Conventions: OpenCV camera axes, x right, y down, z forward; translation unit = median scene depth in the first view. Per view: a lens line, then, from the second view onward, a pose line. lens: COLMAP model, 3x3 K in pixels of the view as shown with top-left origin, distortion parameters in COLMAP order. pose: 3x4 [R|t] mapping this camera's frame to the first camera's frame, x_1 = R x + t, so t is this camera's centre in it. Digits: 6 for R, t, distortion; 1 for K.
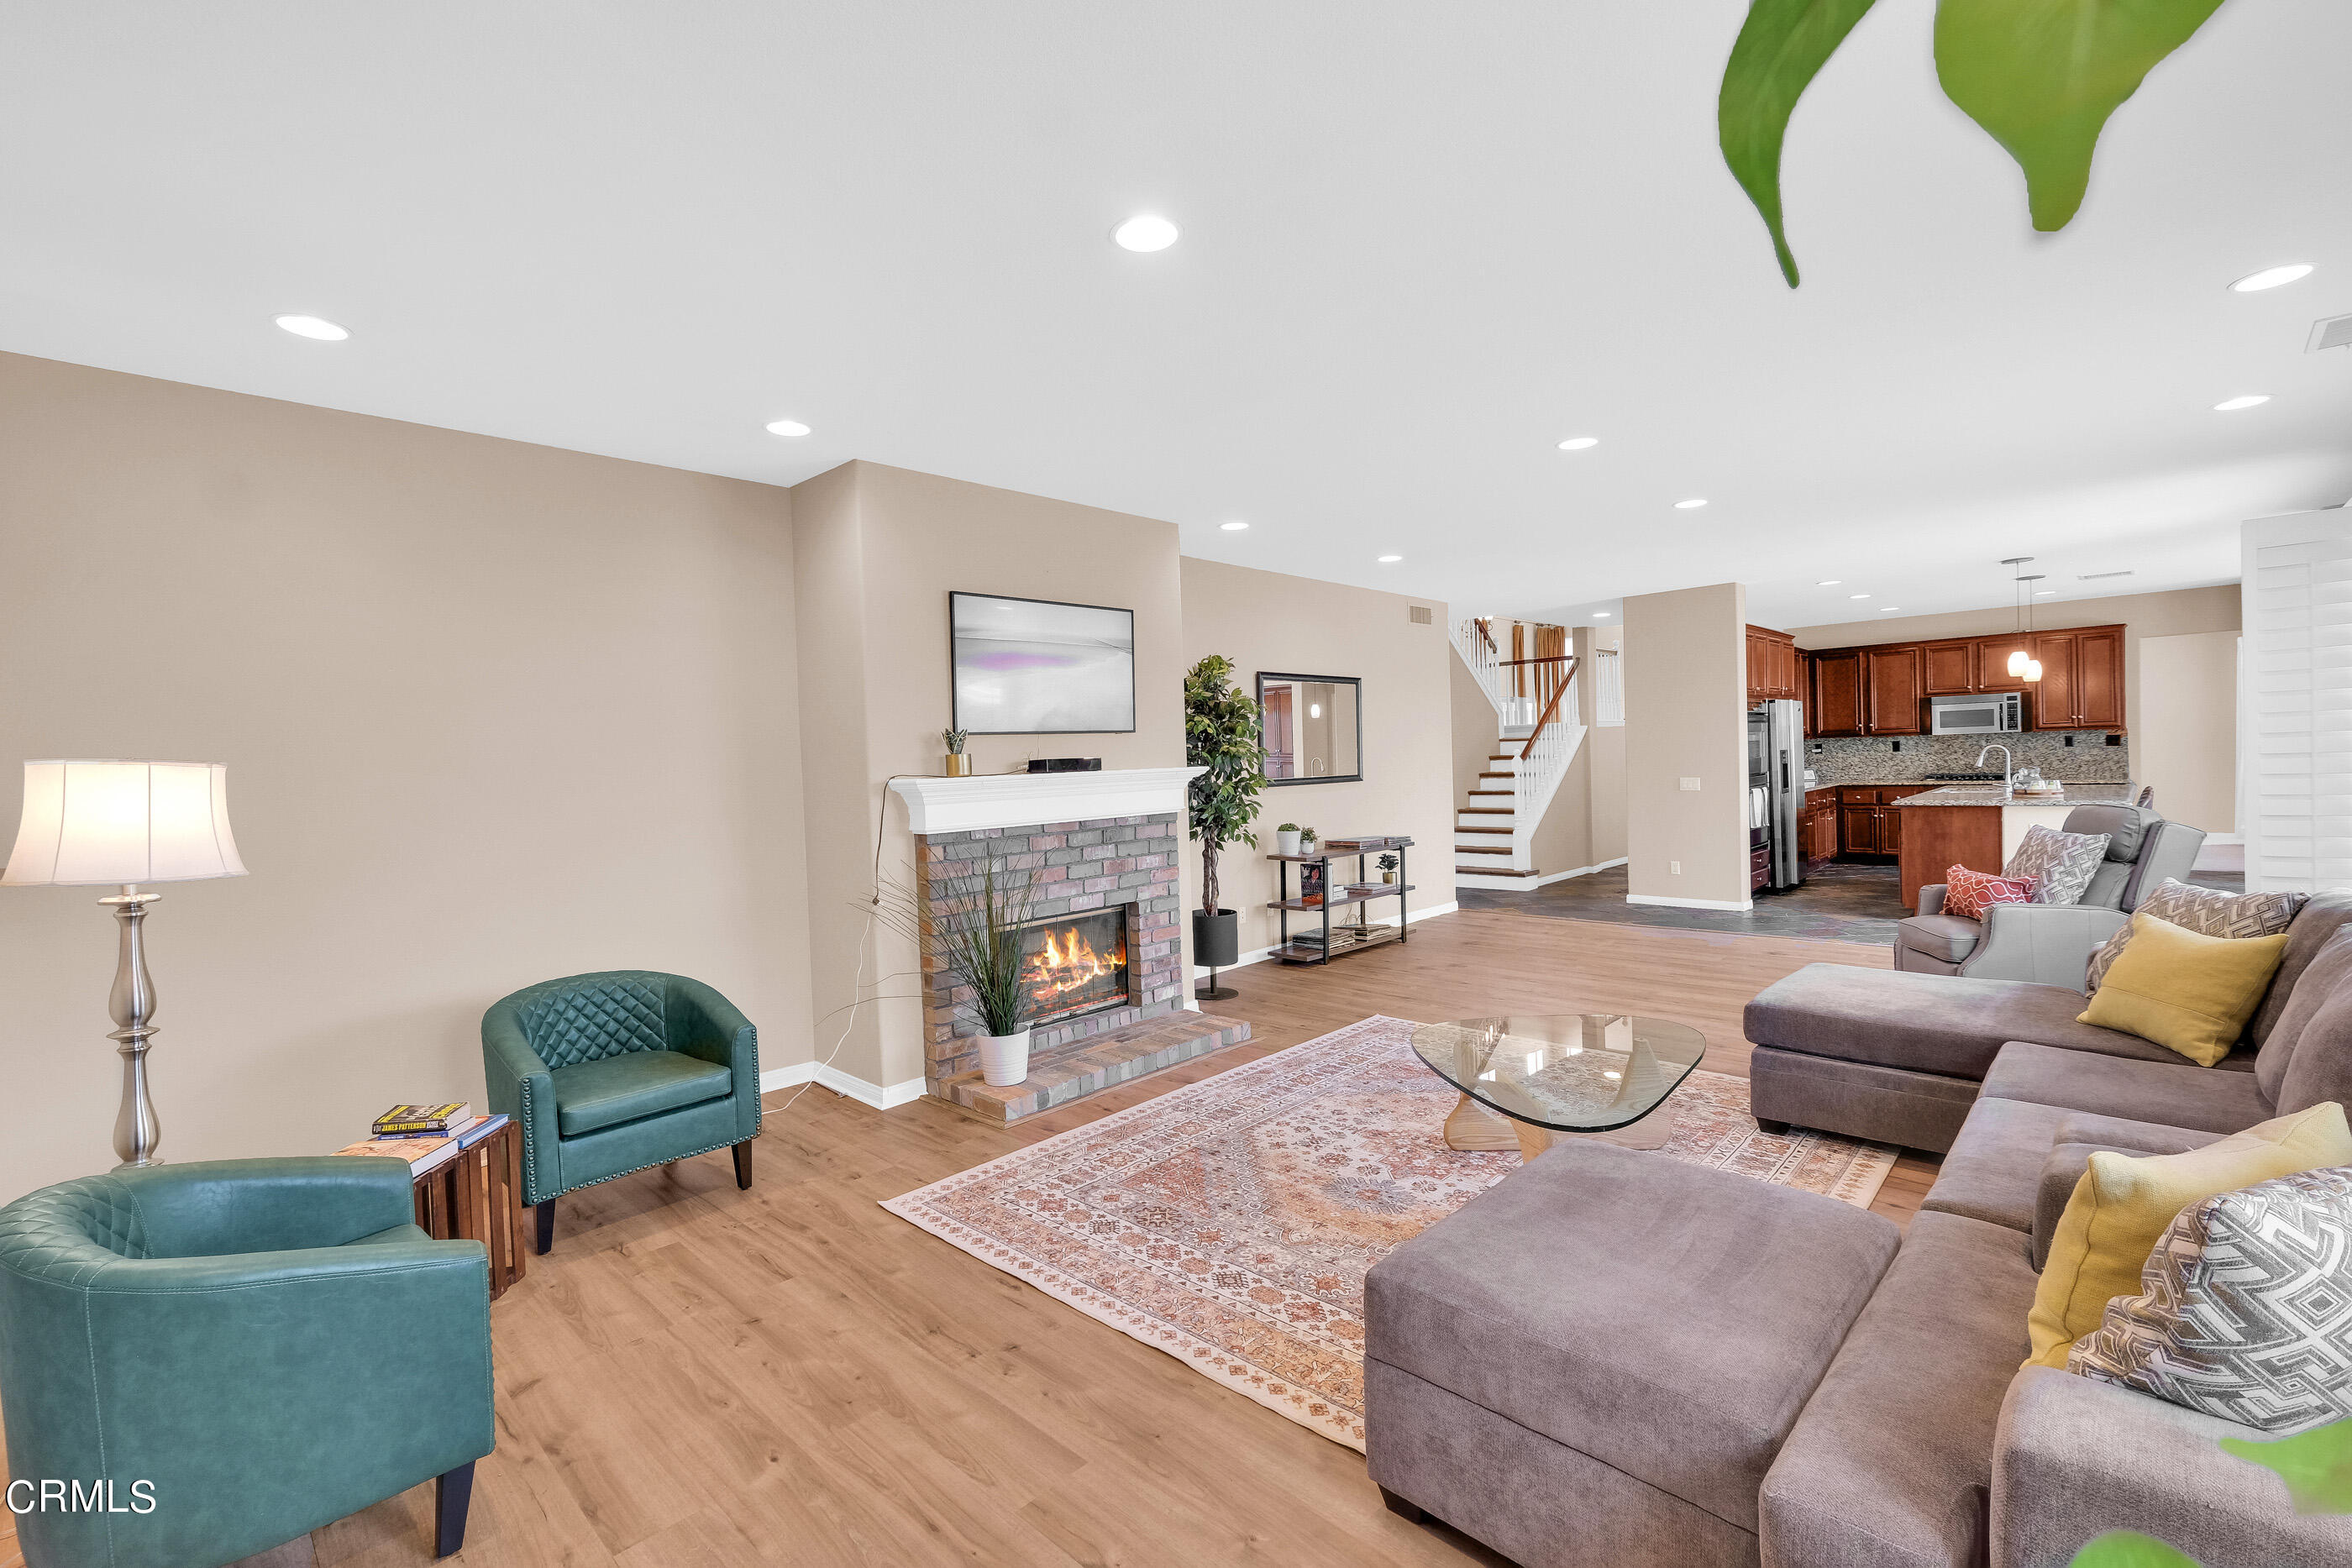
lens RADIAL K [[1022.6, 0, 1176.0], [0, 1022.6, 784.0], [0, 0, 1]] dist [0.000048, -0.000250]
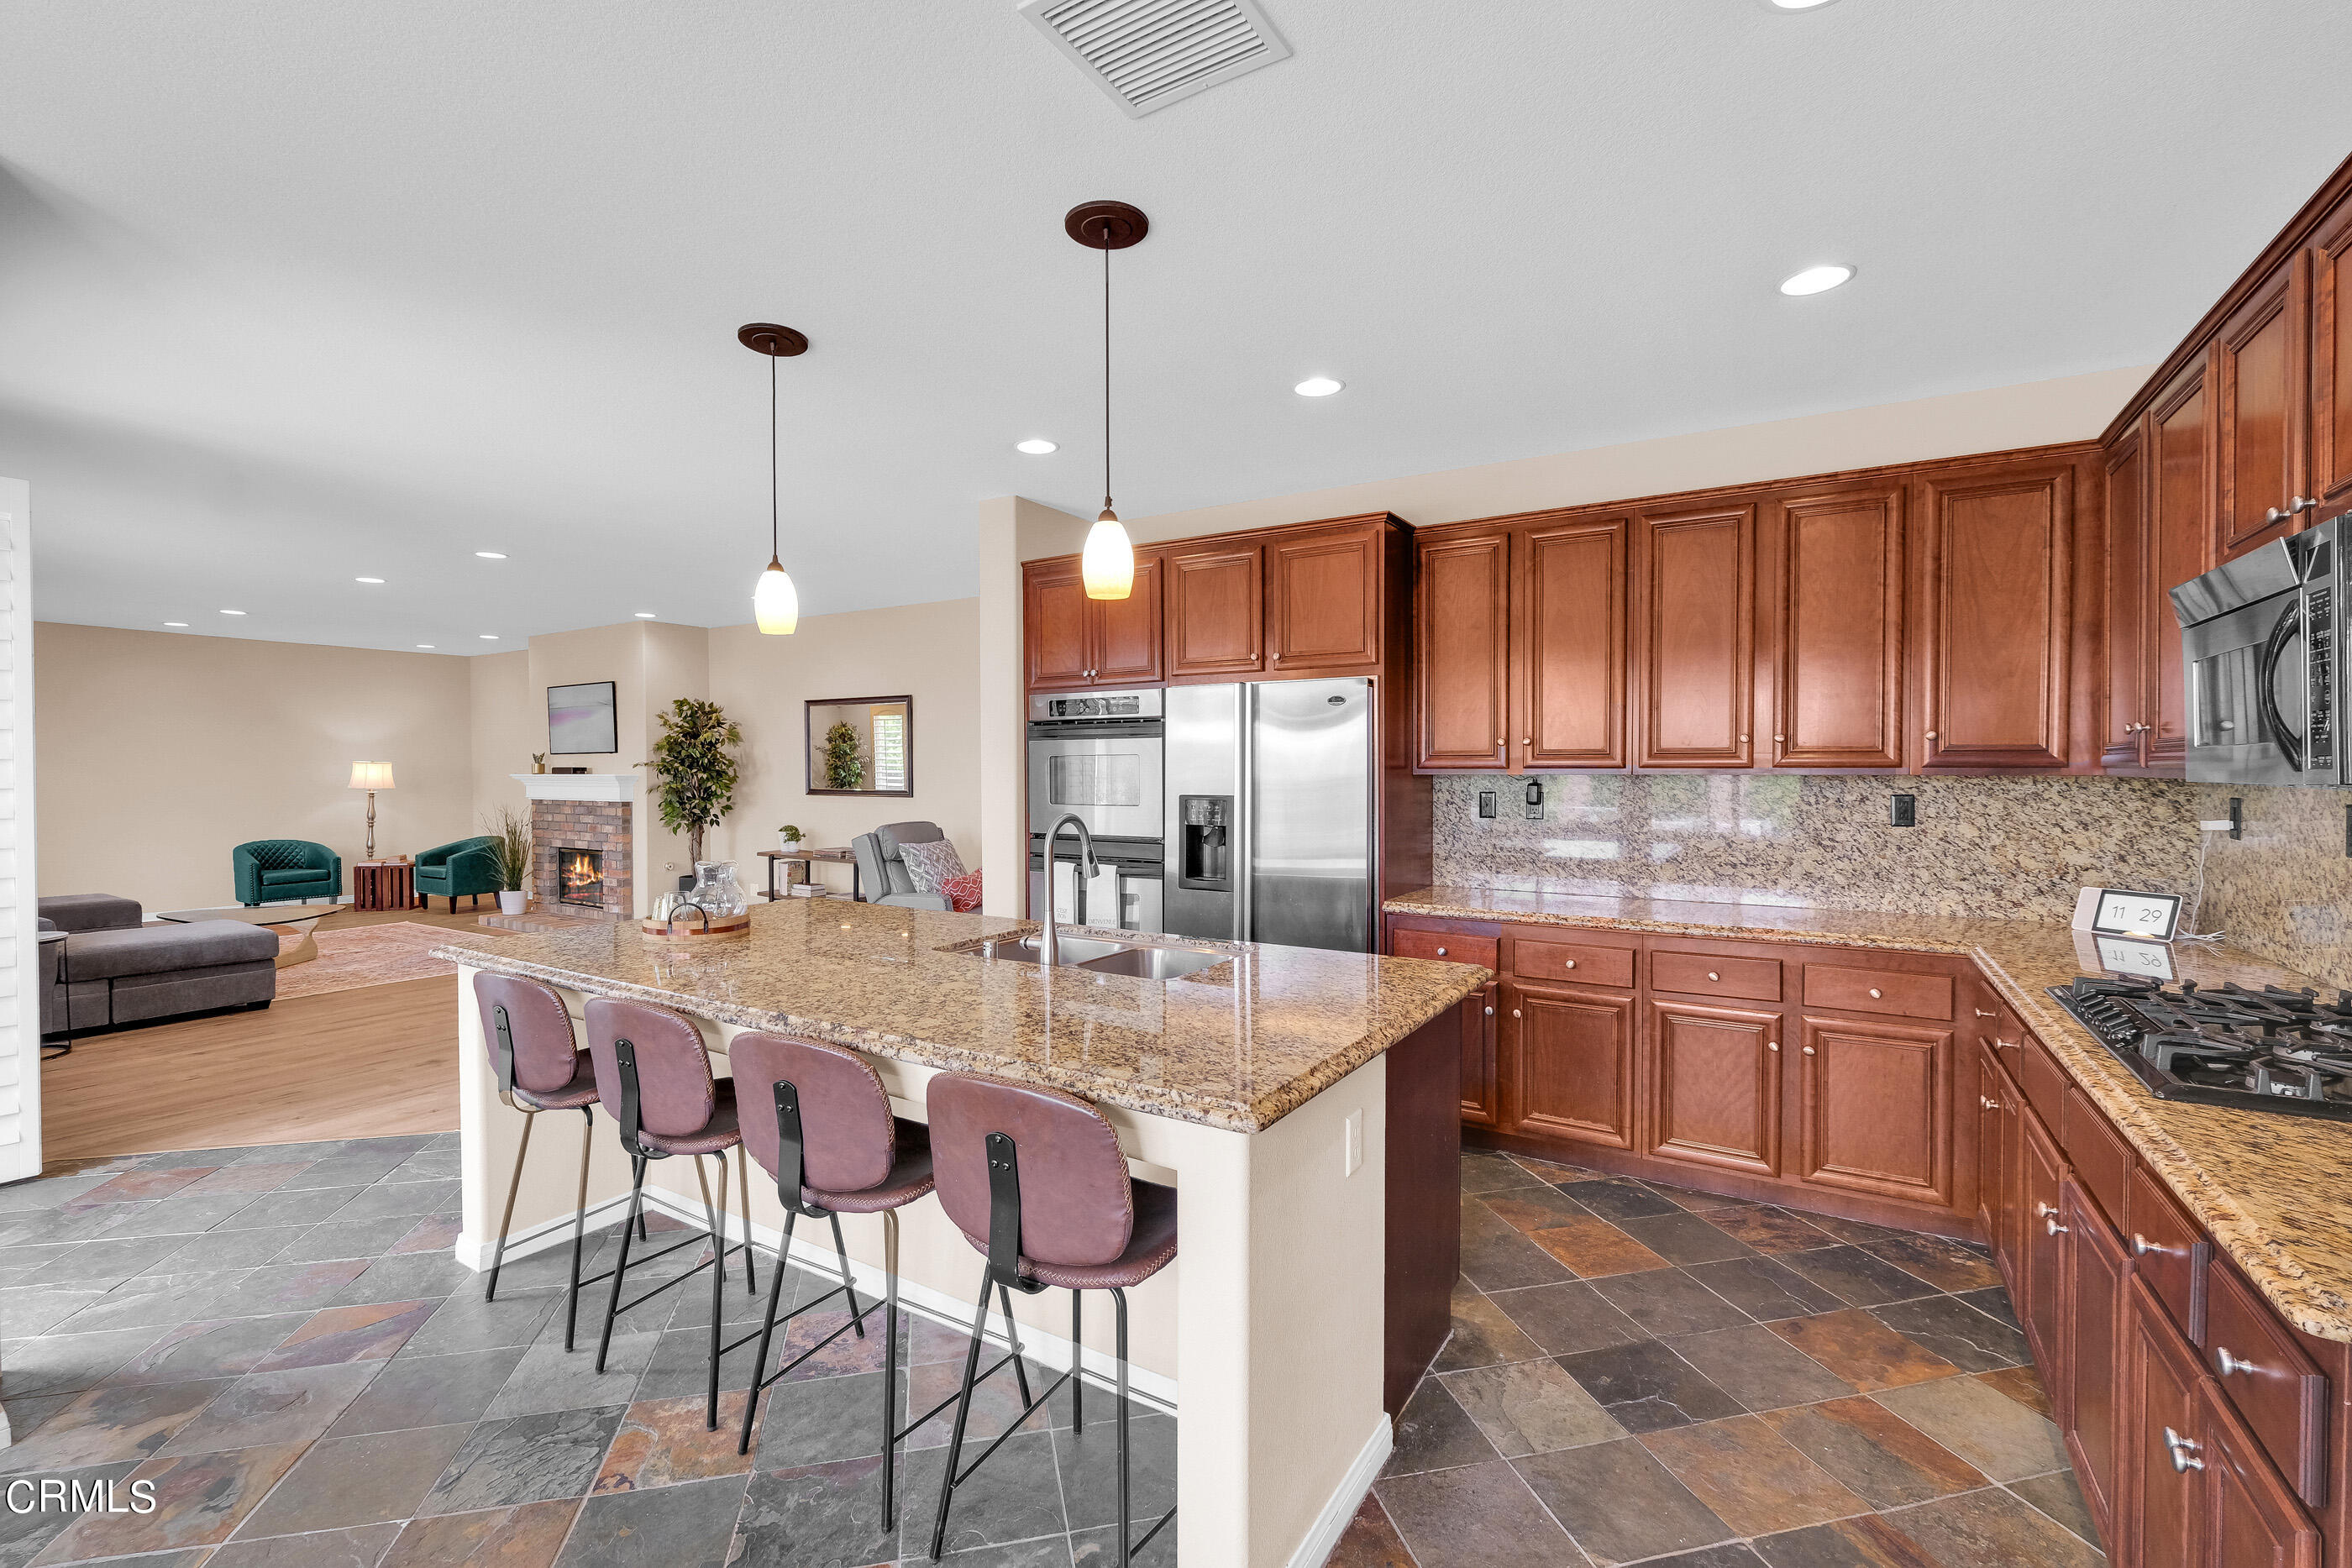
lens RADIAL K [[1022.6, 0, 1176.0], [0, 1022.6, 784.0], [0, 0, 1]] dist [0.000048, -0.000250]
pose [[0.211146, 0.048670, -0.976242, 0.949693], [-0.032579, 0.998555, 0.042736, -0.053122], [0.976912, 0.022781, 0.212426, 0.807415]]
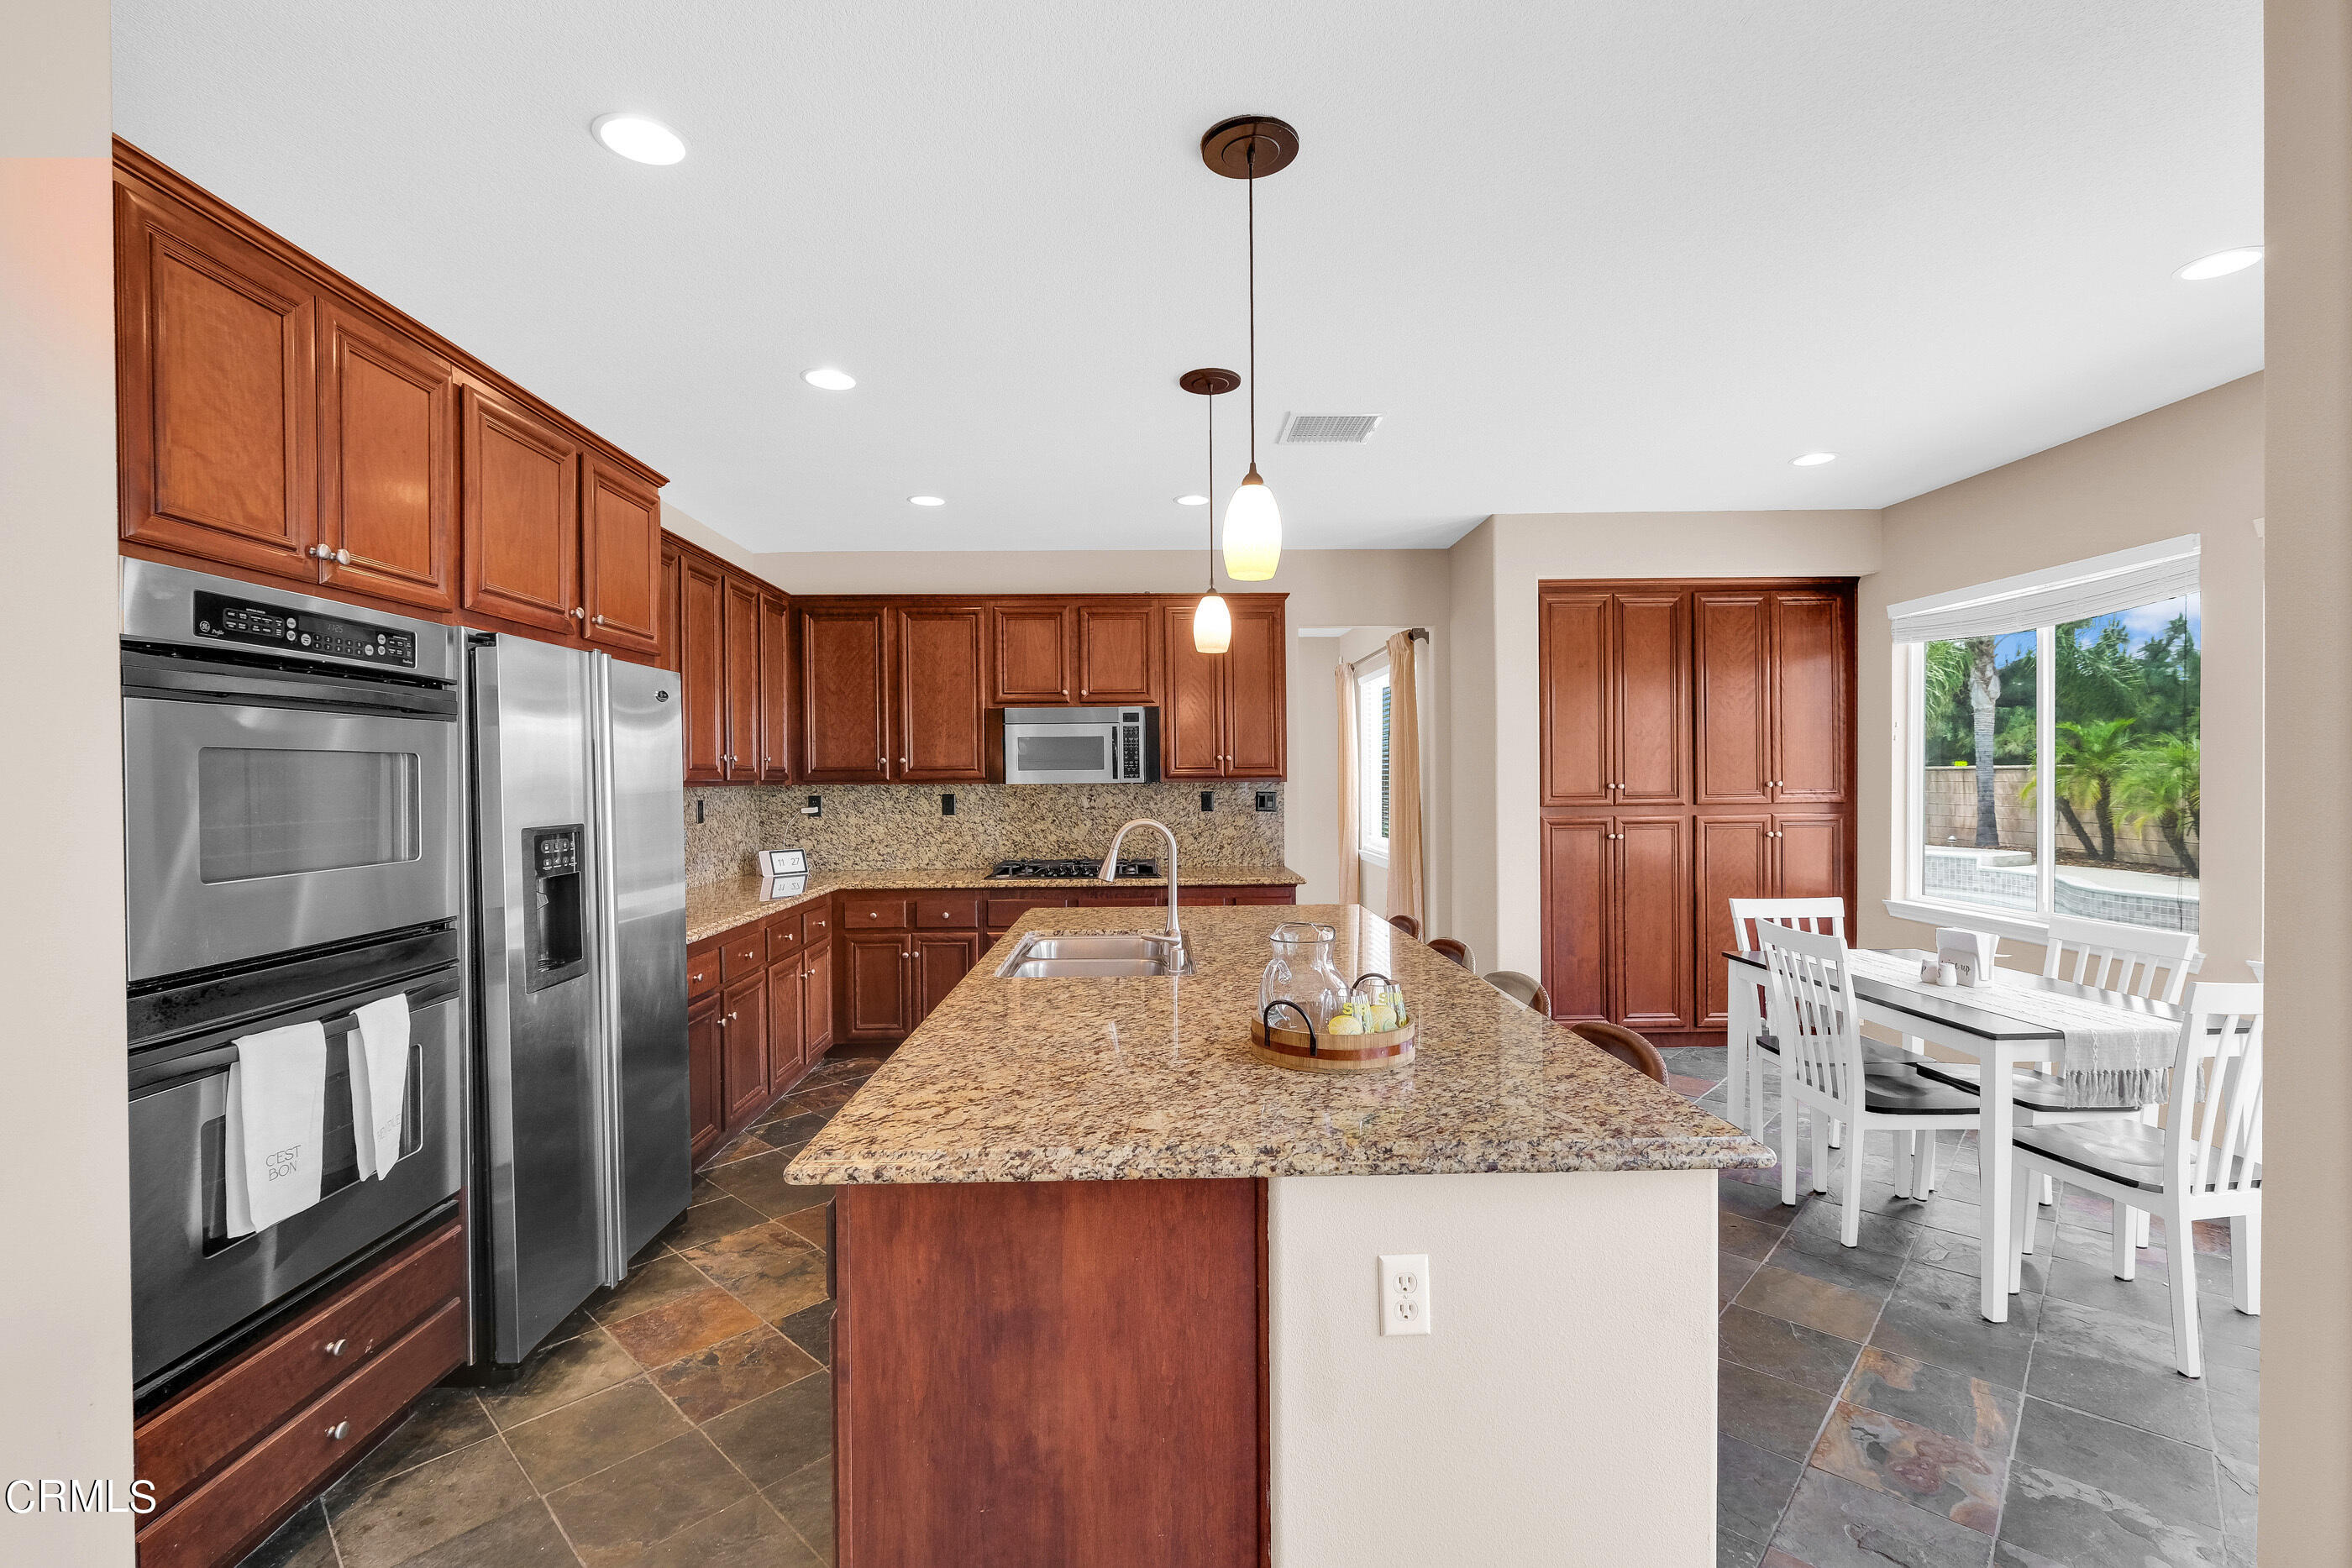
lens RADIAL K [[1022.6, 0, 1176.0], [0, 1022.6, 784.0], [0, 0, 1]] dist [0.000048, -0.000250]
pose [[0.702619, 0.024093, 0.711159, 0.464799], [0.001774, 0.999364, -0.035610, -0.031534], [-0.711565, 0.026282, 0.702129, 0.620058]]
